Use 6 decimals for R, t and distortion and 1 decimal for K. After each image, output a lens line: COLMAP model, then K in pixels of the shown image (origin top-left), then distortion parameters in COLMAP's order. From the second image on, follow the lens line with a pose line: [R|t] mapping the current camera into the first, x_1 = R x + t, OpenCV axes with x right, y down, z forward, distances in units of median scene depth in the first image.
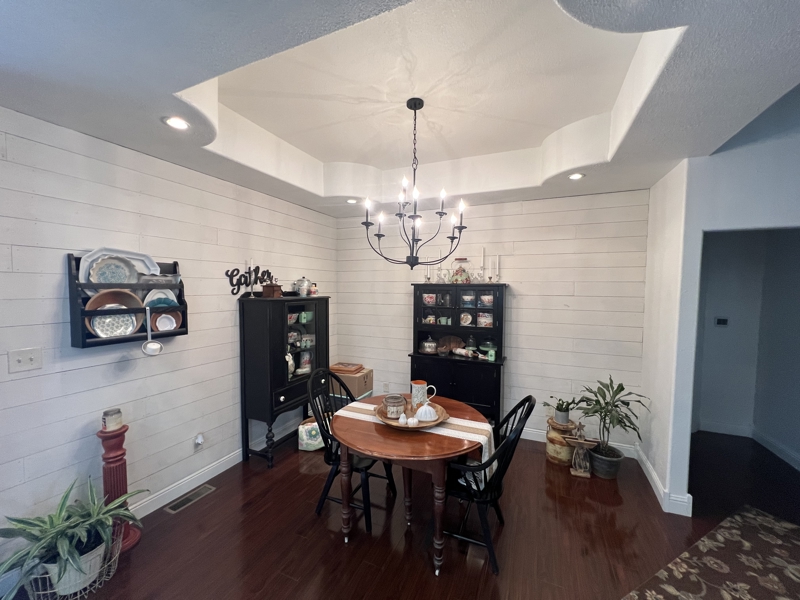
lens RADIAL K [[320.3, 0, 400.5], [0, 320.3, 301.2], [0, 0, 1]] dist [0.000513, 0.000118]
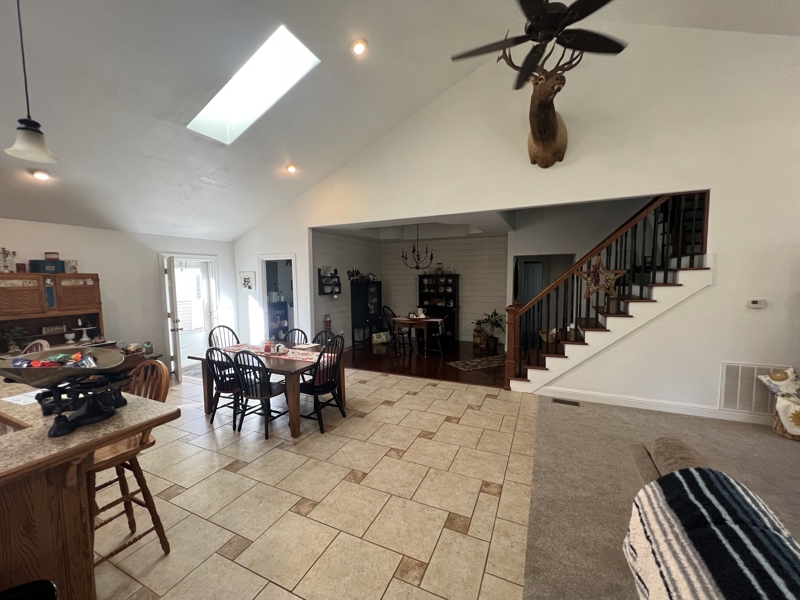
lens RADIAL K [[320.3, 0, 396.5], [0, 320.3, 300.6], [0, 0, 1]] dist [0.000513, 0.000118]
pose [[0.999120, -0.017687, -0.038030, -0.035089], [0.018598, 0.999545, 0.023731, 0.081643], [0.037593, -0.024417, 0.998995, -1.437354]]
